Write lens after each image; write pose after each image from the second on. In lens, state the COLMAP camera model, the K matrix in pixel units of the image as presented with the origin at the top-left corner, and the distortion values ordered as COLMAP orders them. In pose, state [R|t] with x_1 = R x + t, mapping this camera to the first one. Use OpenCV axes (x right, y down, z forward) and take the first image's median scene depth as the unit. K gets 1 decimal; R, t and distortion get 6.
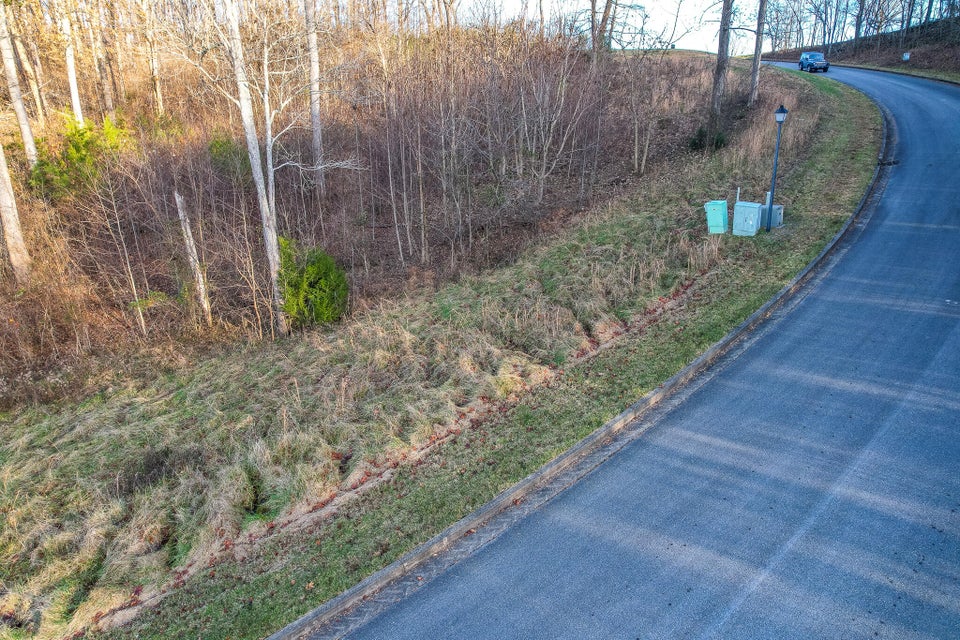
lens RADIAL K [[616.3, 0, 483.9], [0, 616.3, 321.9], [0, 0, 1]] dist [-0.075524, 0.068714]
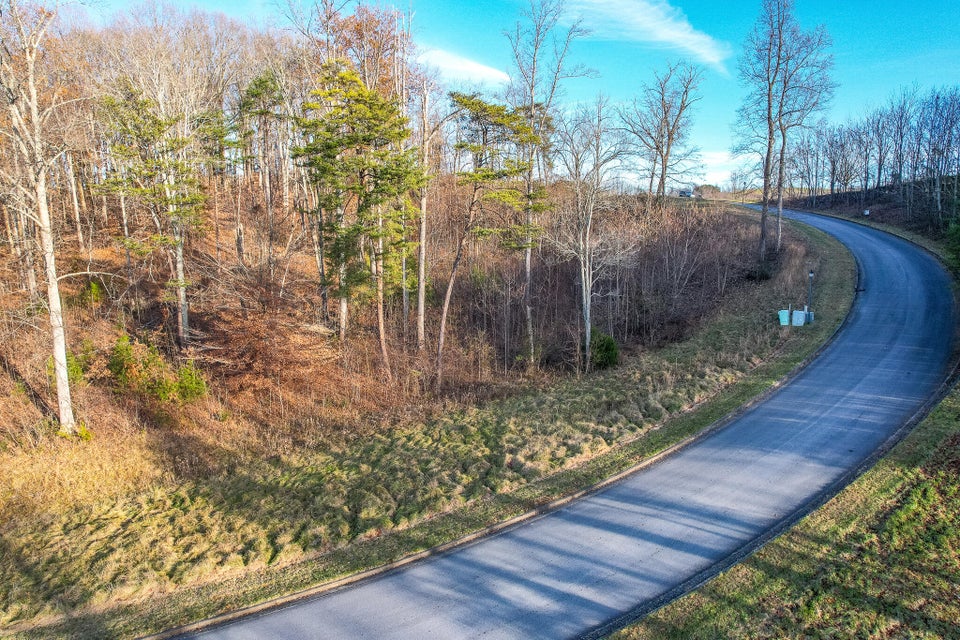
lens RADIAL K [[616.3, 0, 483.9], [0, 616.3, 321.9], [0, 0, 1]] dist [-0.075524, 0.068714]
pose [[0.999945, 0.000565, 0.010495, -0.751951], [0.001197, 0.985936, -0.167118, 0.215880], [-0.010442, 0.167121, 0.985881, -1.190978]]
